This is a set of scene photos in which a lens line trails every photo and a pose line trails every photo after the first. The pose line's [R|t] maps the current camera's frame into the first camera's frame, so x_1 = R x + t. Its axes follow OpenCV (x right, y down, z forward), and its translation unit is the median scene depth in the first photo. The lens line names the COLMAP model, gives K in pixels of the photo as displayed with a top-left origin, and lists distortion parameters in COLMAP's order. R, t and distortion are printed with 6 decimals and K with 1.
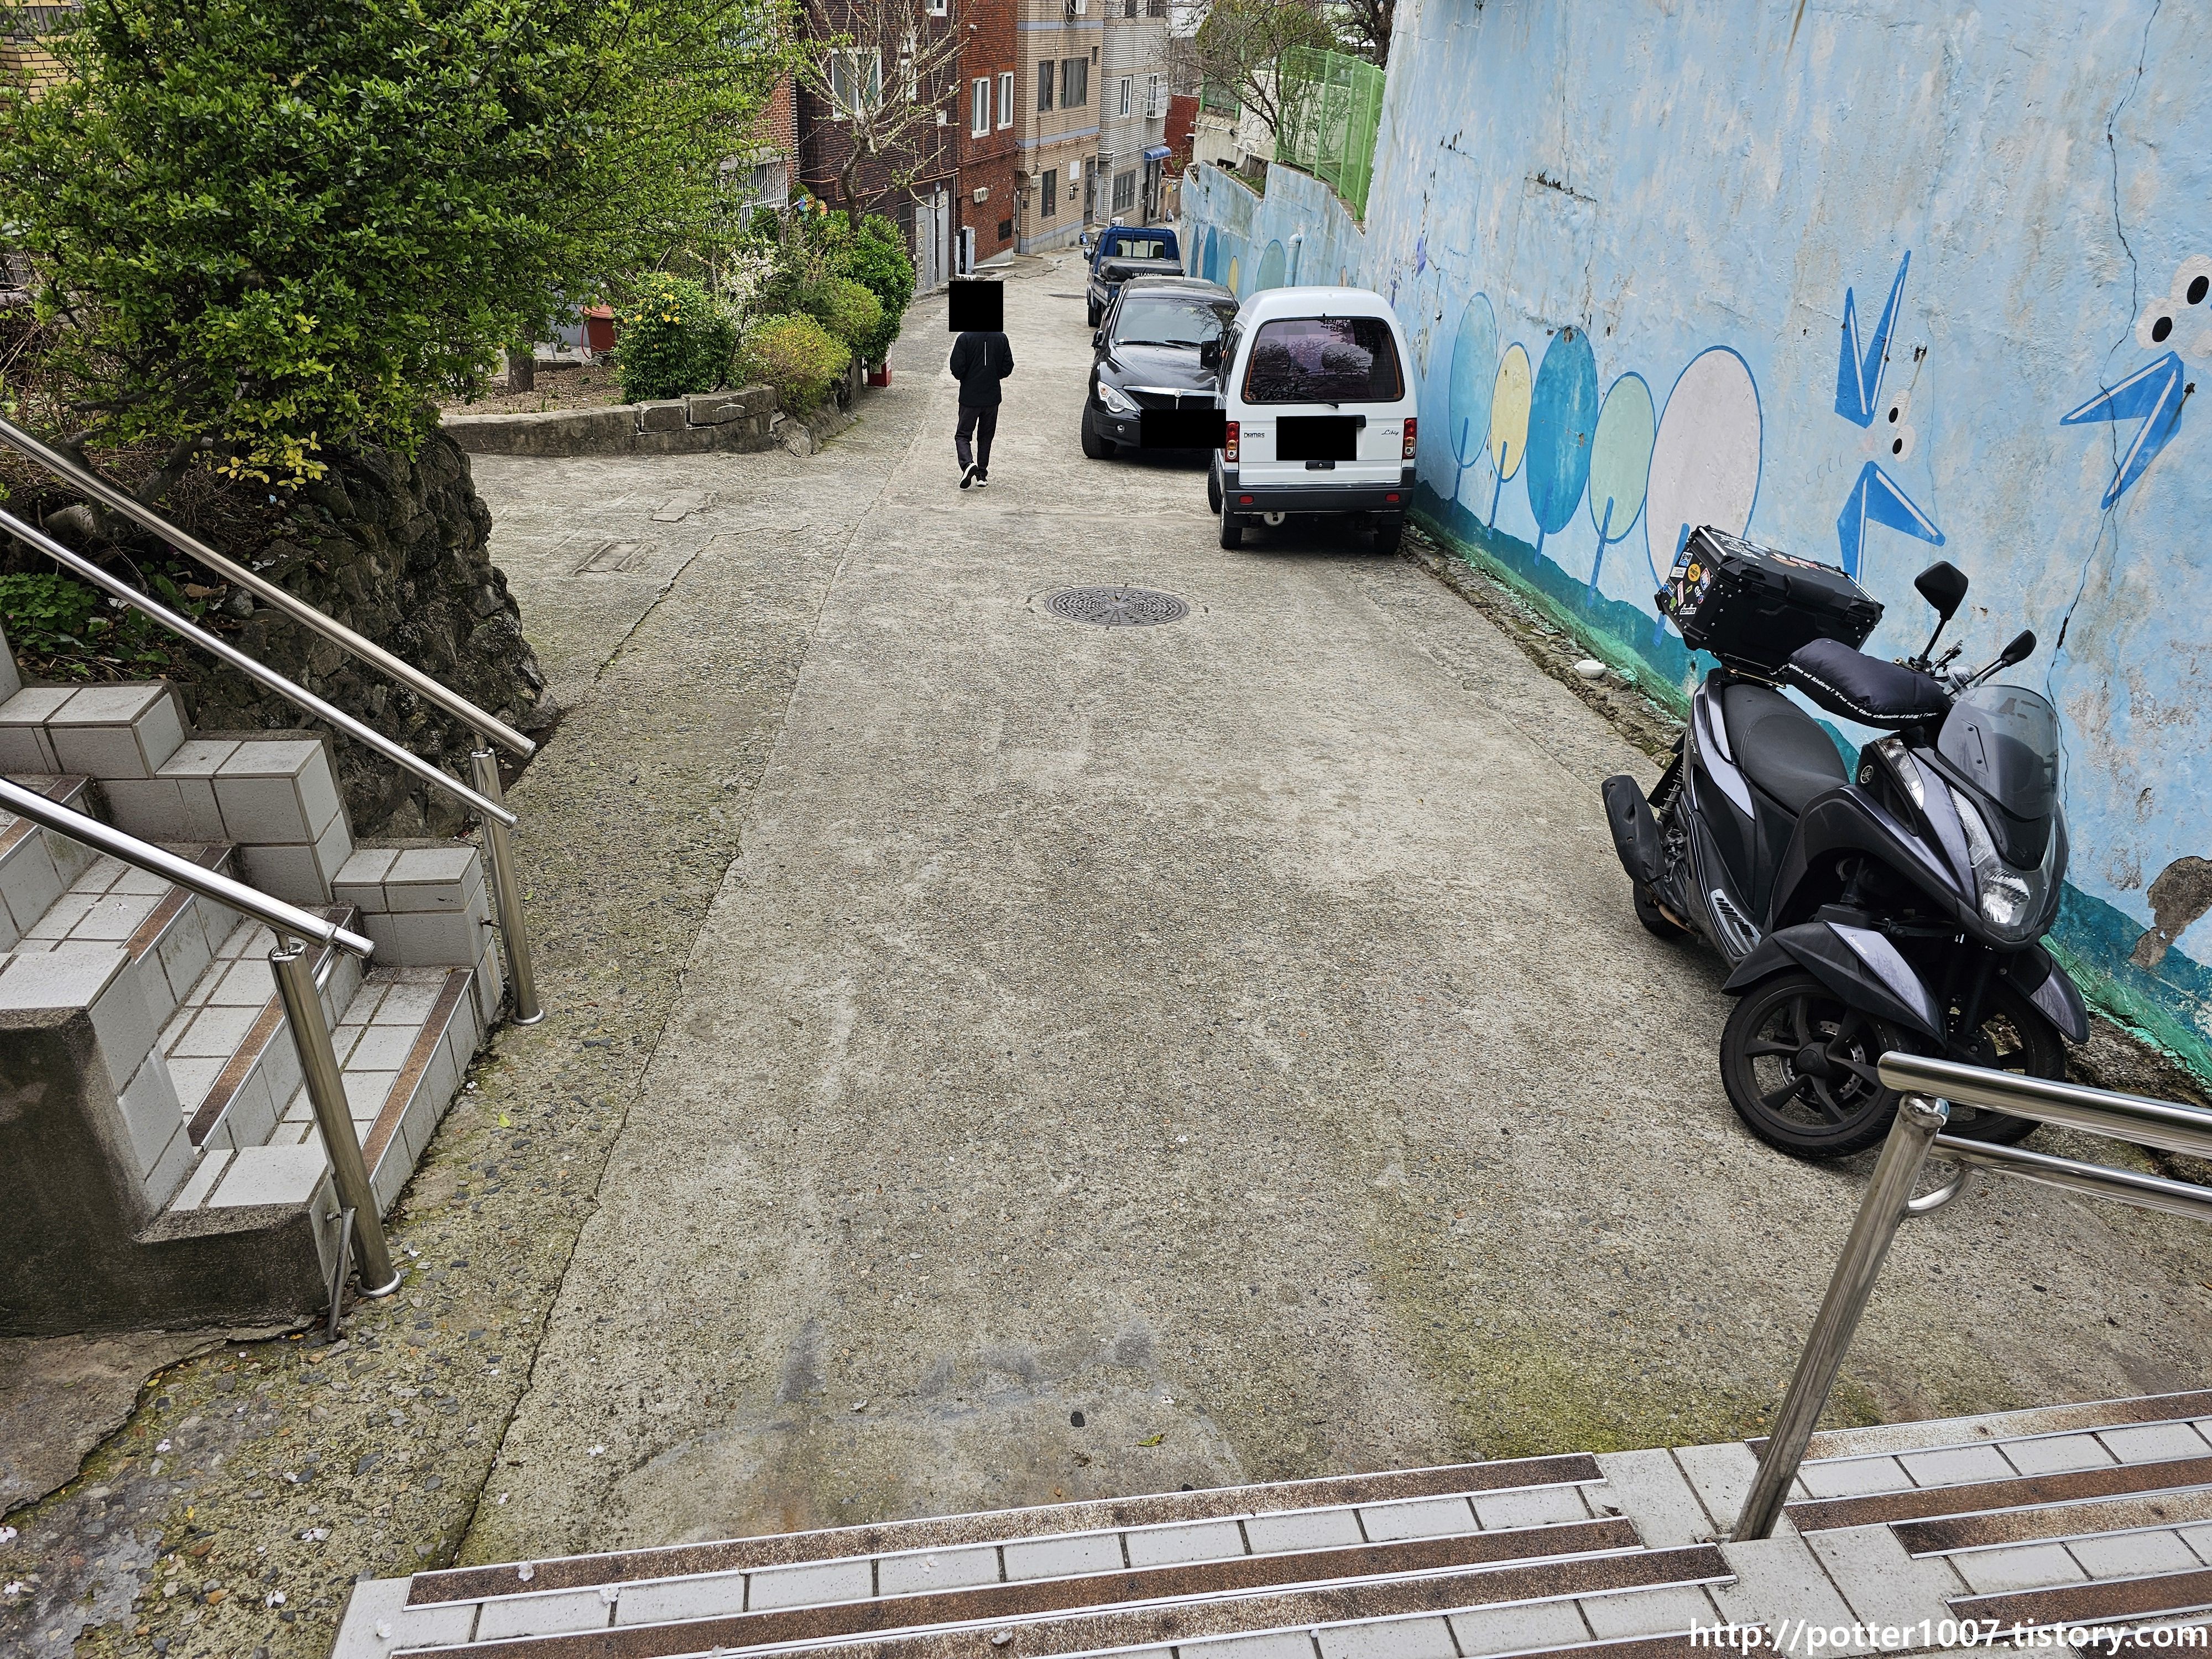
lens RADIAL K [[1459.1, 0, 1096.7], [0, 1459.1, 836.0], [0, 0, 1]] dist [0.031389, -0.011023]
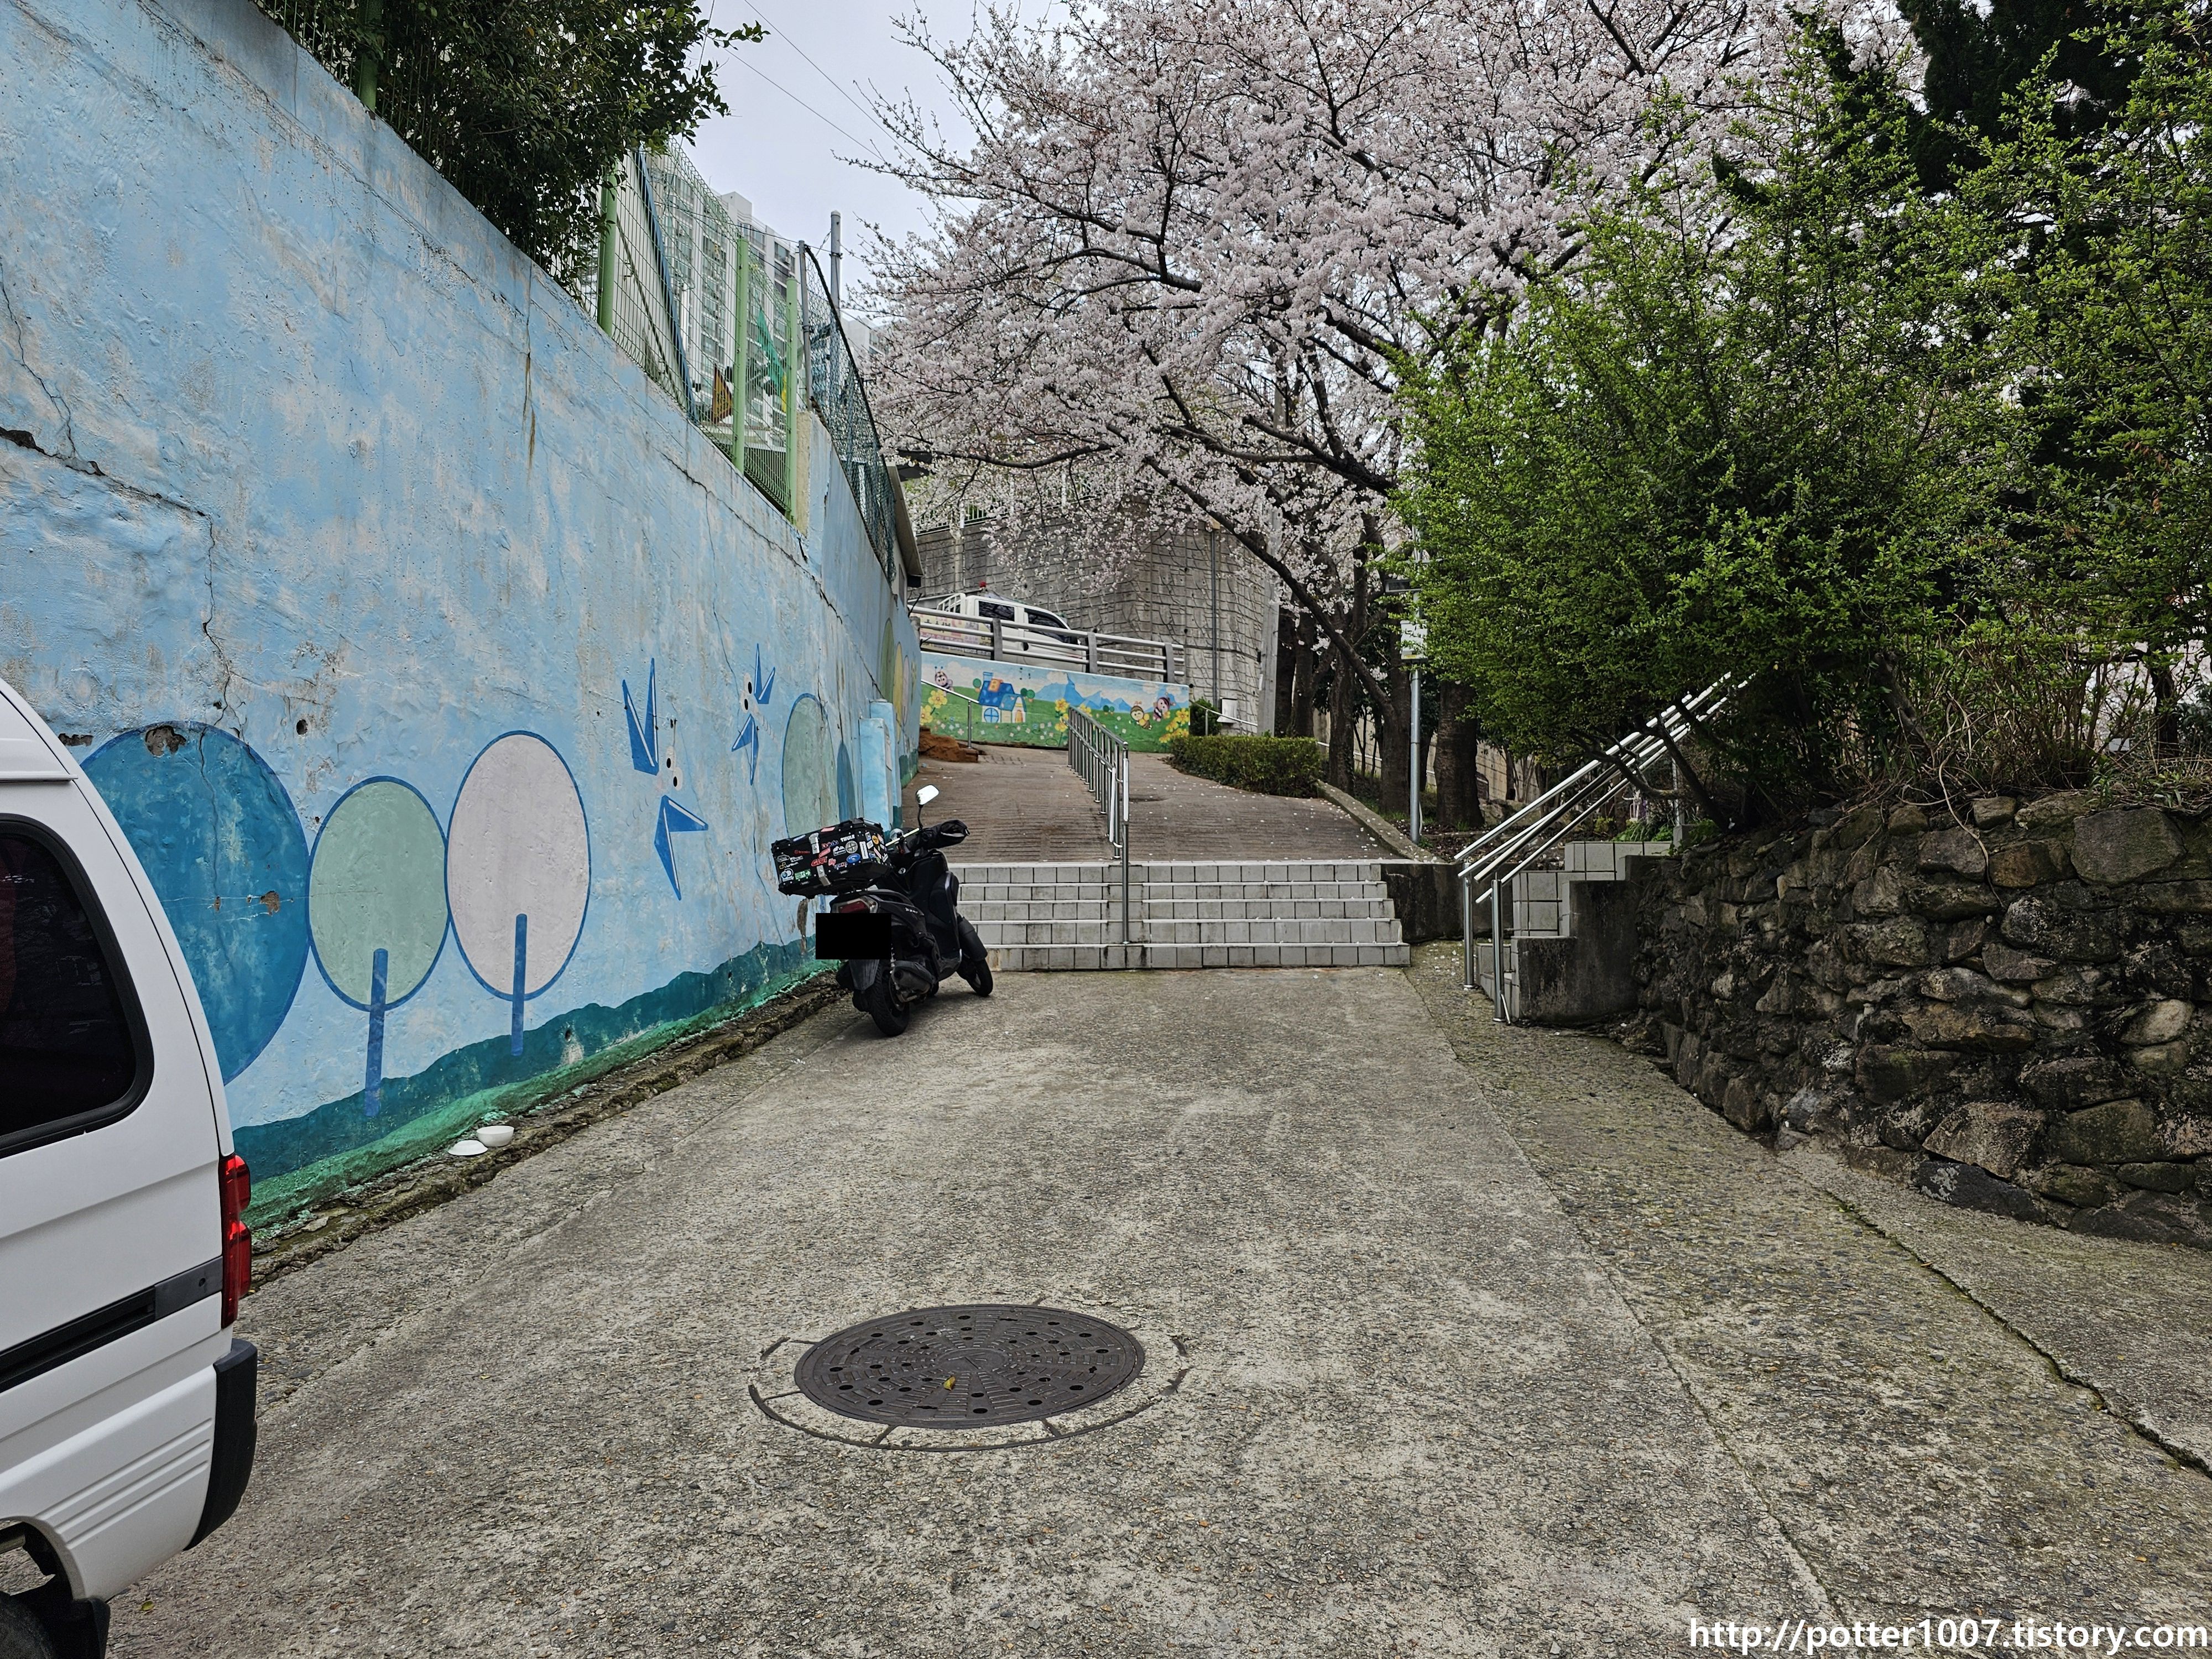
lens RADIAL K [[1459.1, 0, 1103.2], [0, 1459.1, 831.5], [0, 0, 1]] dist [0.031389, -0.011023]
pose [[-0.980246, -0.030645, 0.195396, -0.128249], [0.055341, 0.905965, 0.419720, -0.598809], [-0.189884, 0.422242, -0.886372, 1.650882]]
